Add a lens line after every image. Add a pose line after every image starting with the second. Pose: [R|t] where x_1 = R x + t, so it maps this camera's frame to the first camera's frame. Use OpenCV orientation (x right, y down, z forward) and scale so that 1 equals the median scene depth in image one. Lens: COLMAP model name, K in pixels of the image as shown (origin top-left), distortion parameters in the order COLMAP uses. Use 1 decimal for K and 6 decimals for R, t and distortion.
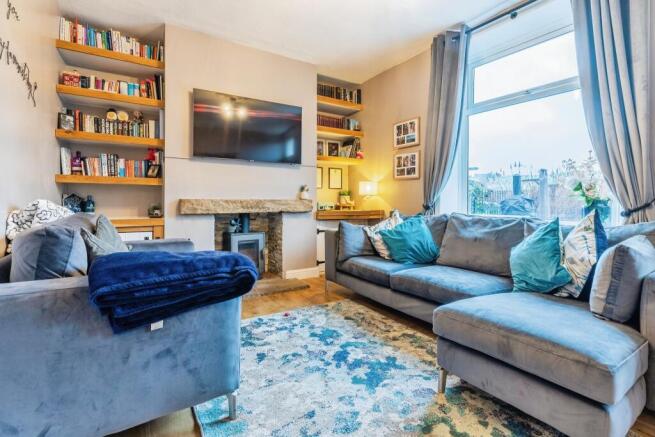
lens RADIAL K [[309.9, 0, 335.2], [0, 309.9, 201.8], [0, 0, 1]] dist [0.001350, 0.000258]
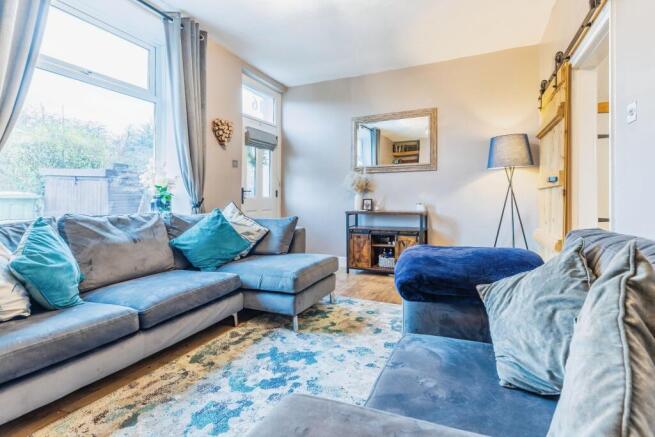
lens RADIAL K [[309.9, 0, 352.3], [0, 309.9, 198.7], [0, 0, 1]] dist [0.001350, 0.000258]
pose [[-0.566280, -0.003181, 0.824207, -0.764833], [0.000683, 0.999990, 0.004329, -0.000832], [-0.824213, 0.003014, -0.566272, 1.259414]]
